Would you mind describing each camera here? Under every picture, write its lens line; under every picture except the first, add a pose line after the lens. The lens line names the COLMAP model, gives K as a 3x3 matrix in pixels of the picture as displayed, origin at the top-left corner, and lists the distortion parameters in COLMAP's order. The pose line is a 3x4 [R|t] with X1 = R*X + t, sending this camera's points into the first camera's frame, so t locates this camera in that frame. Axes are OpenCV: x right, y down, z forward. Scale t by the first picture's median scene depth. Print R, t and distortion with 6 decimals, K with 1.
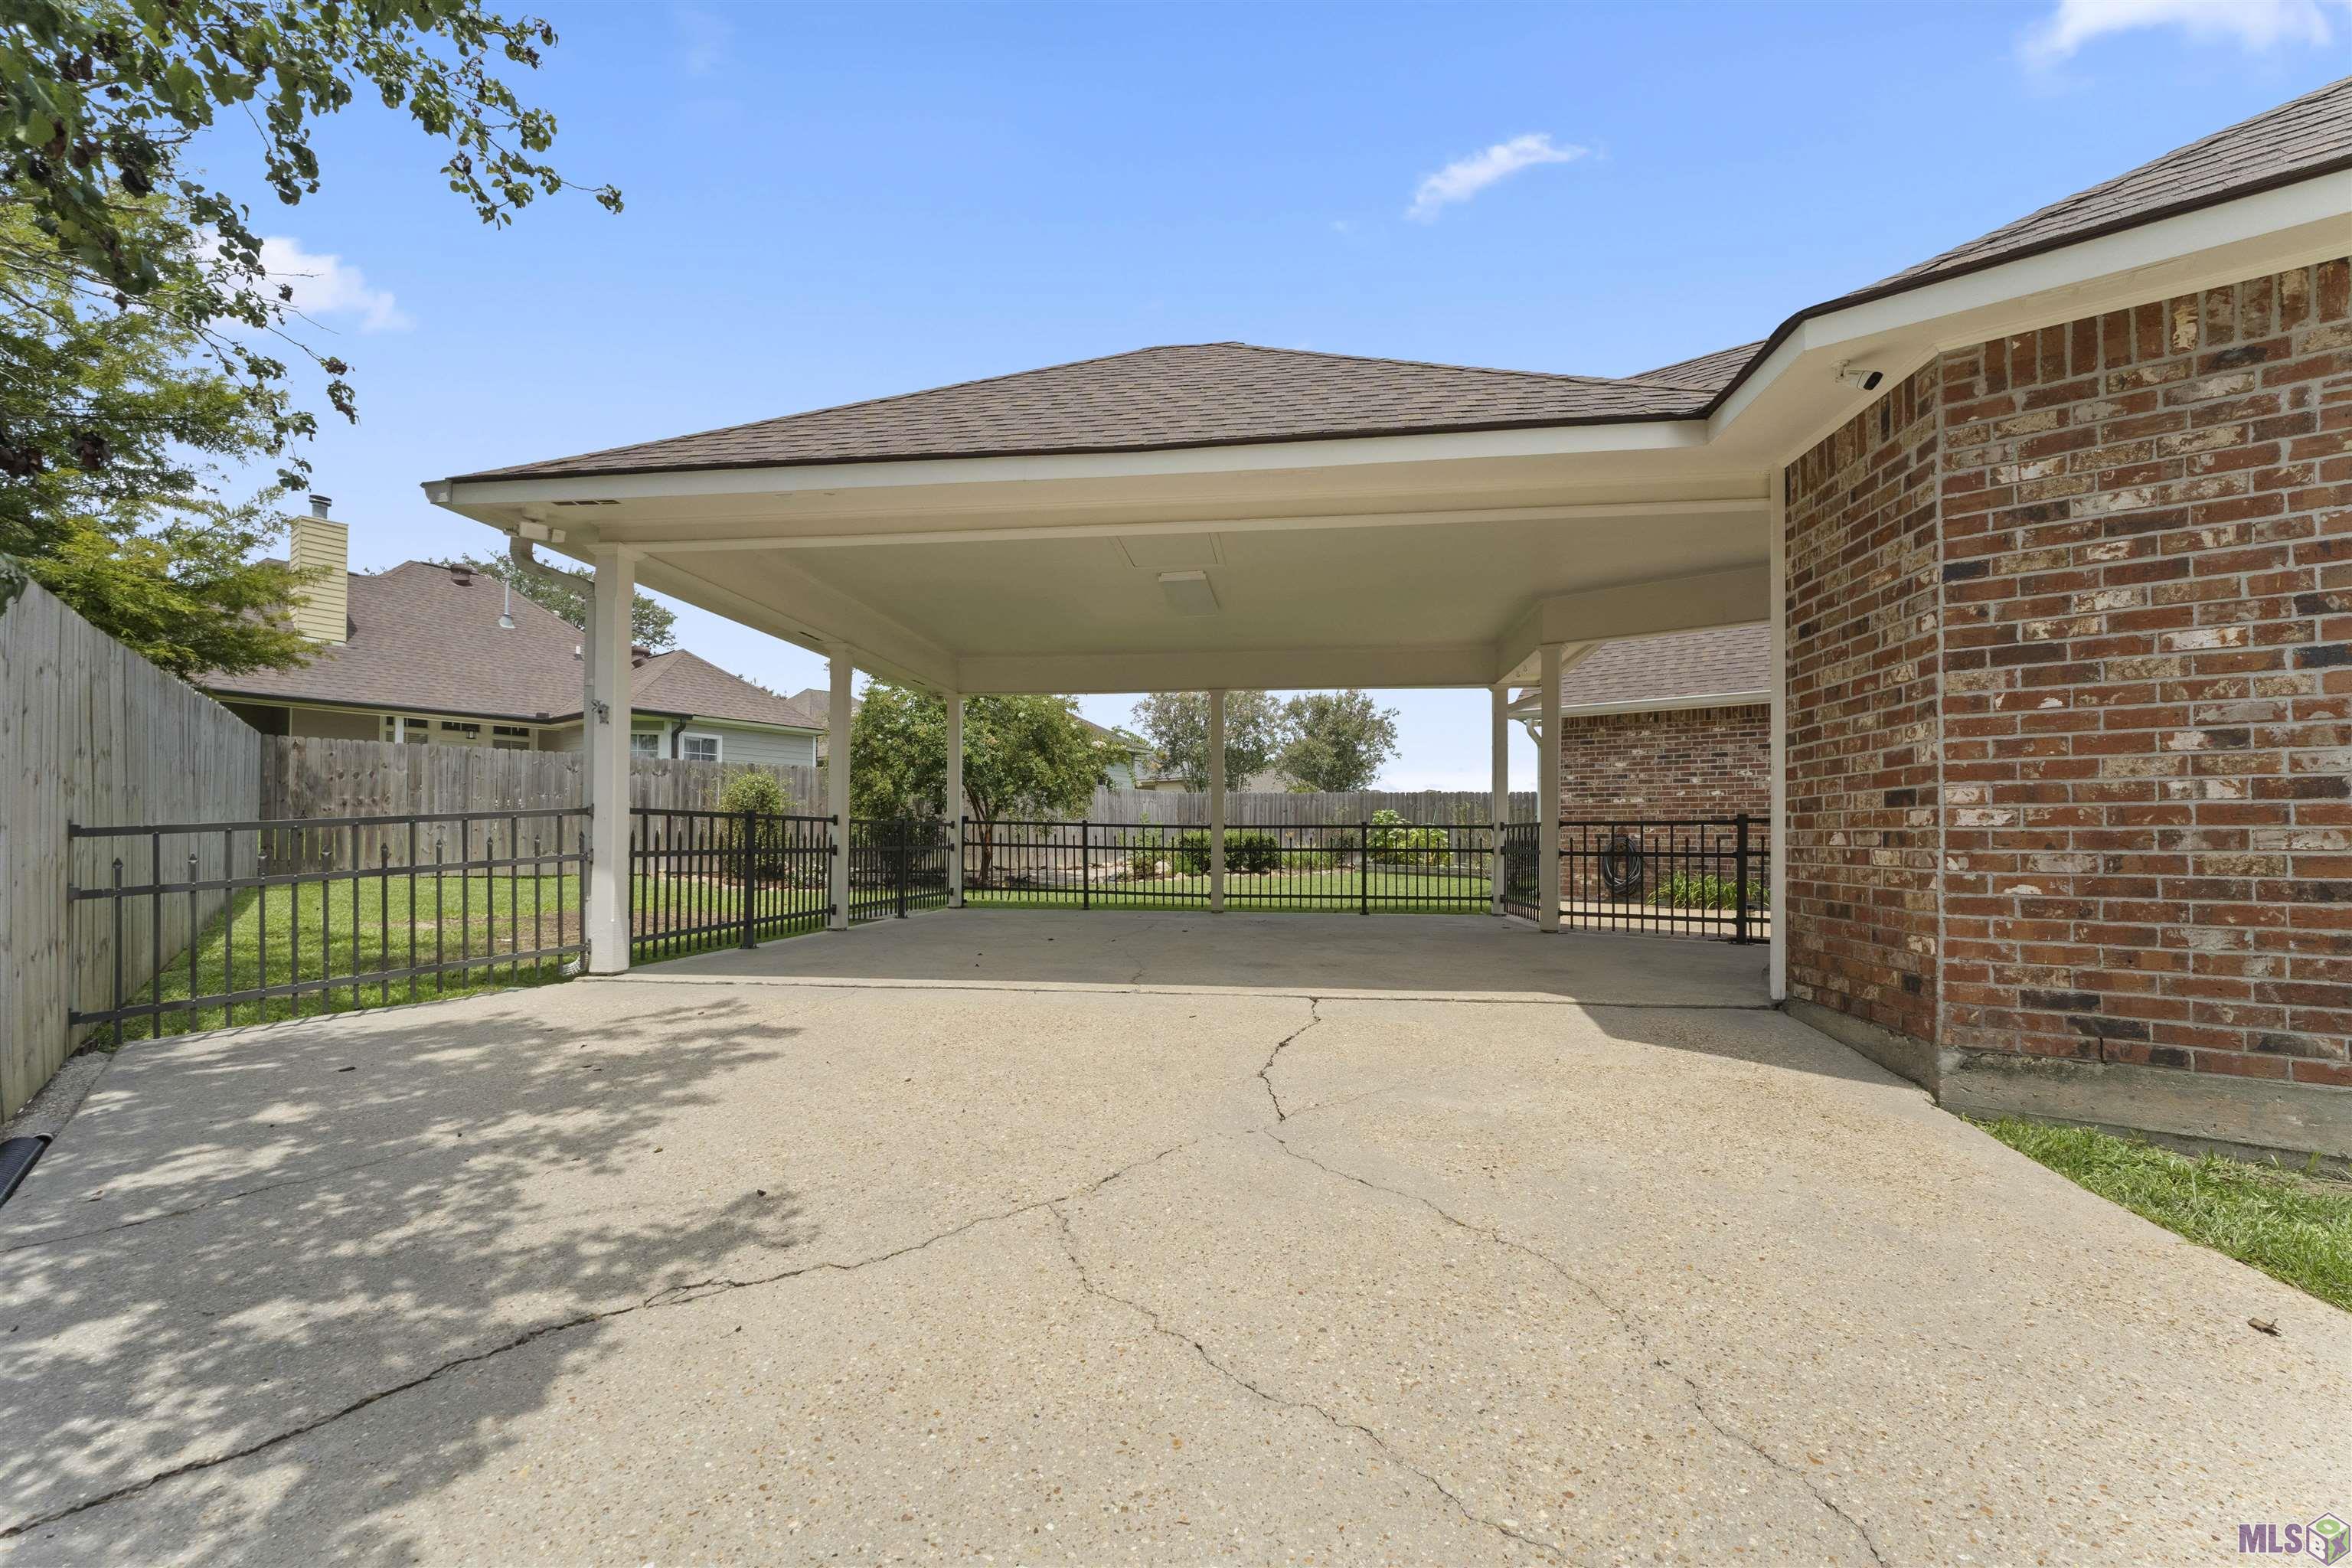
lens RADIAL K [[945.1, 0, 1165.1], [0, 945.1, 777.4], [0, 0, 1]] dist [-0.010344, 0.000071]
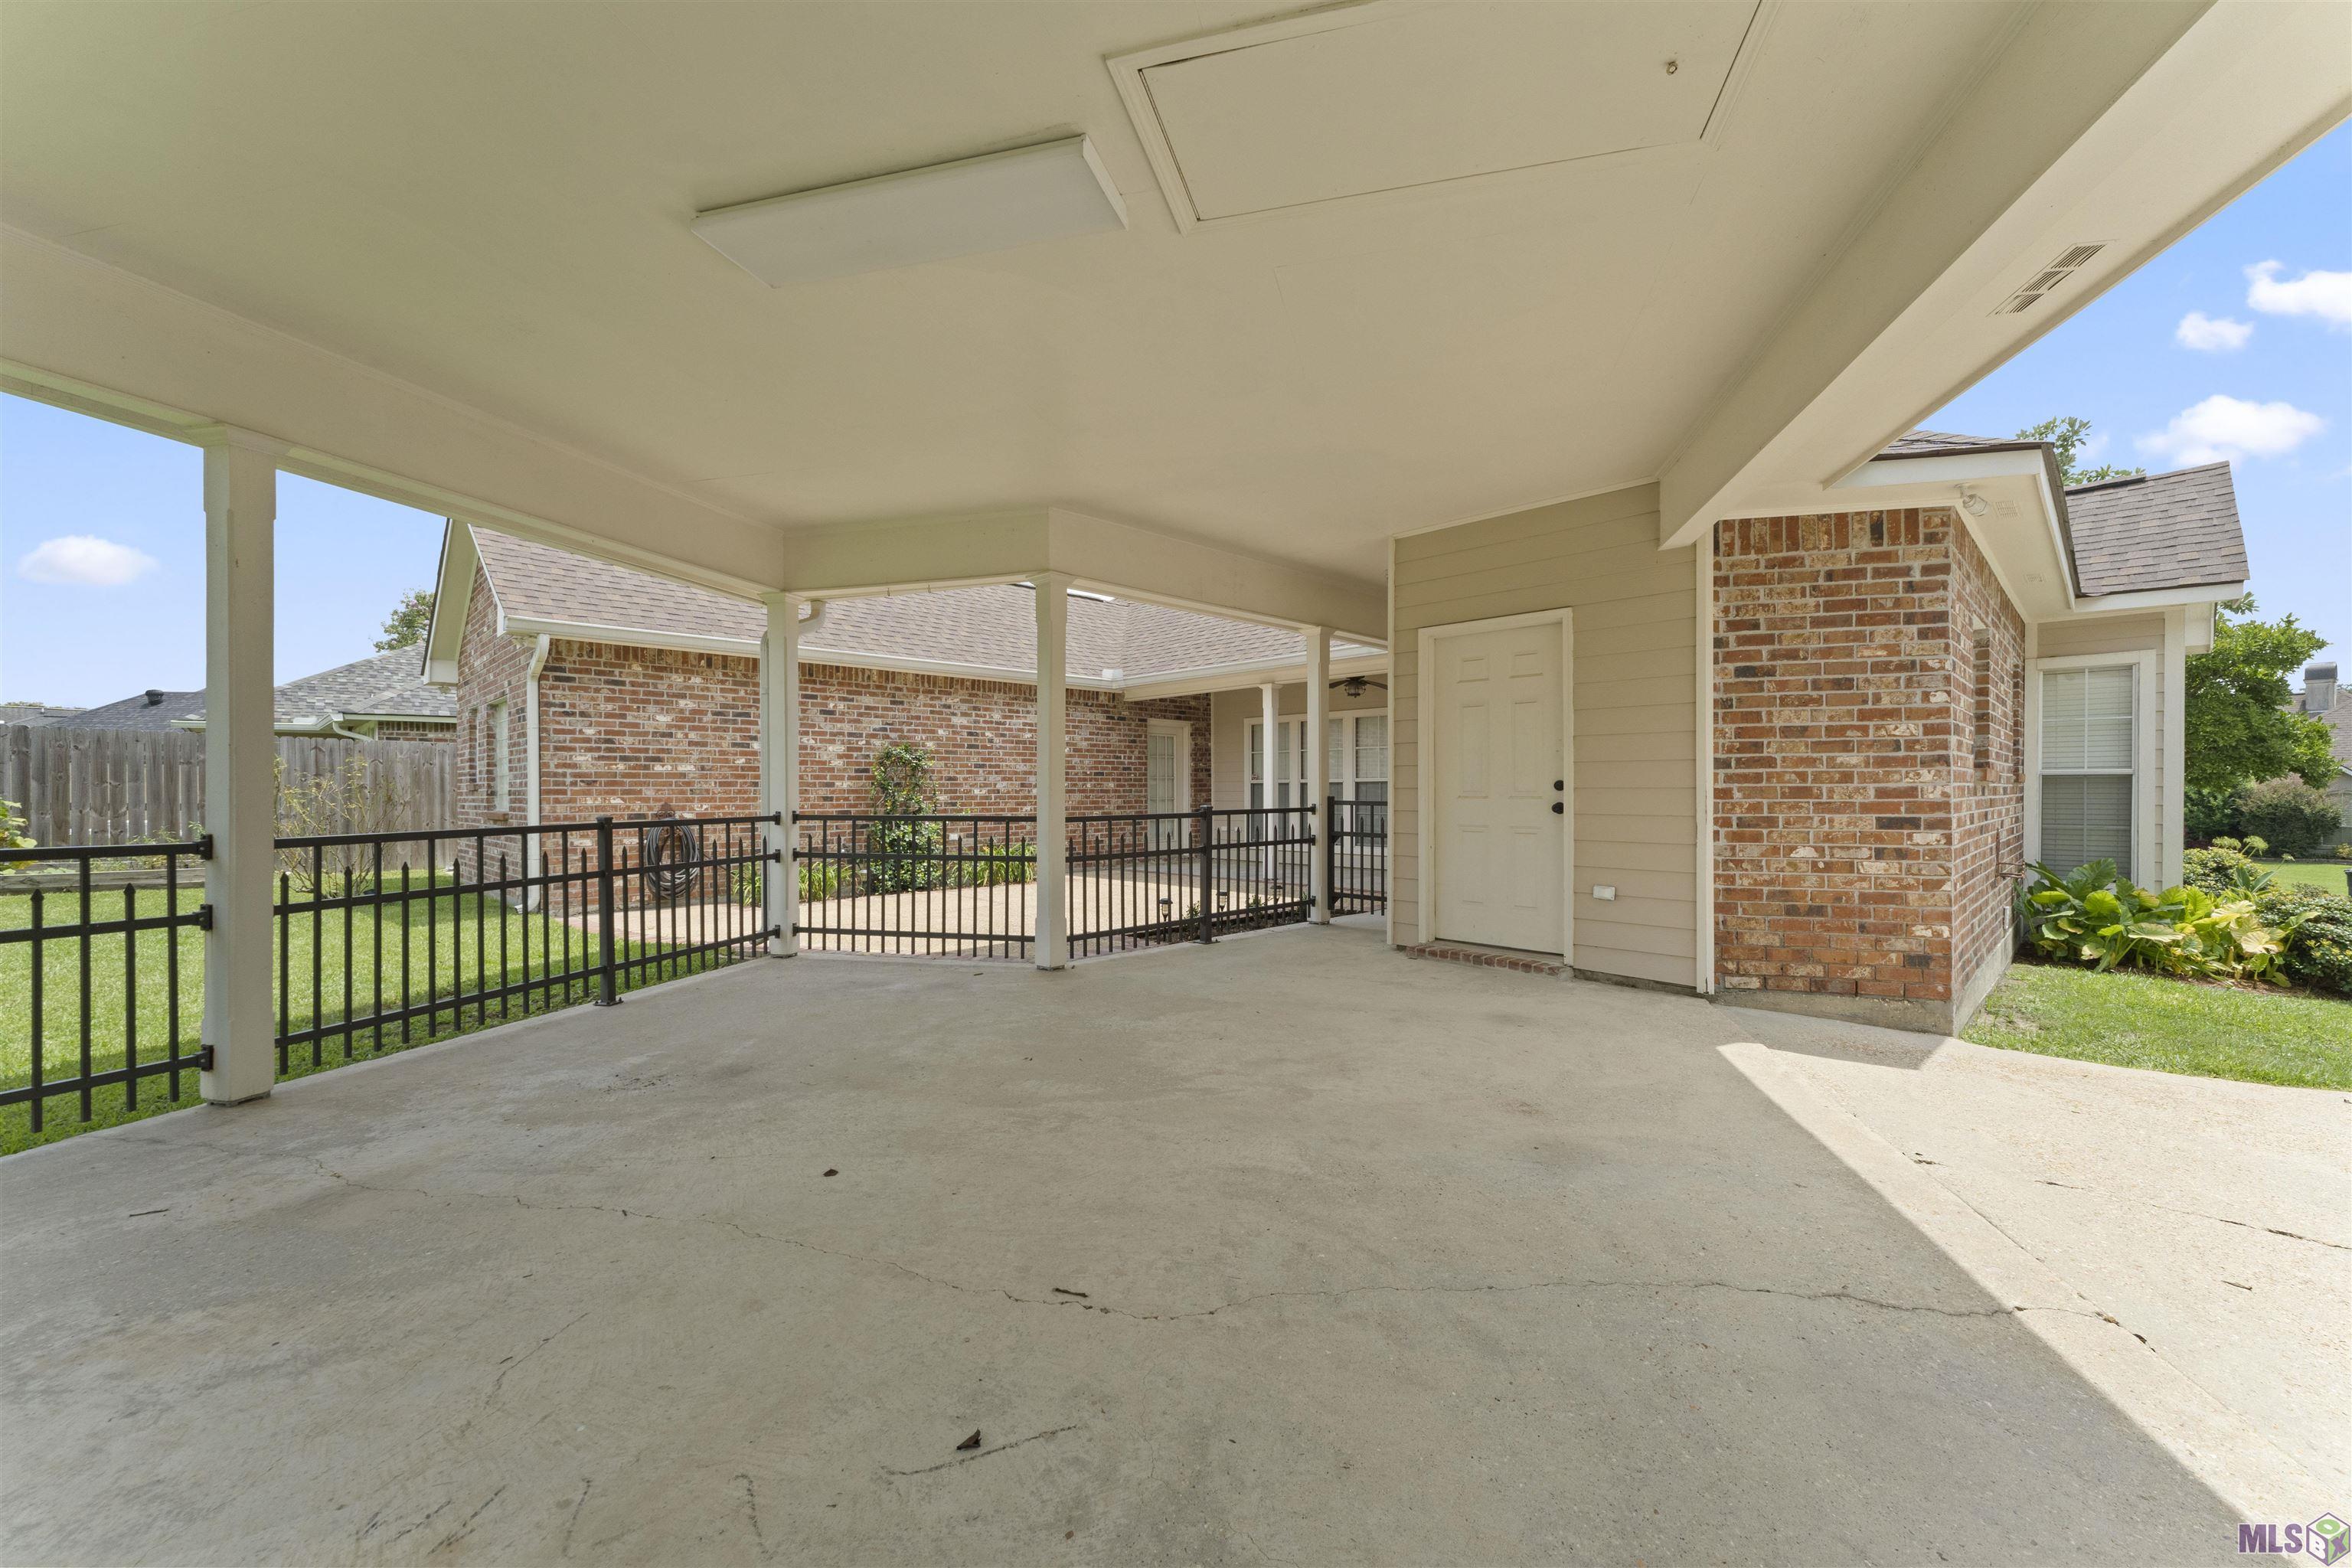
lens RADIAL K [[945.1, 0, 1165.1], [0, 945.1, 777.4], [0, 0, 1]] dist [-0.010344, 0.000071]
pose [[0.142356, 0.005598, 0.989800, -0.682157], [-0.063073, 0.998003, 0.003427, 0.018540], [-0.987804, -0.062917, 0.142425, 1.840943]]
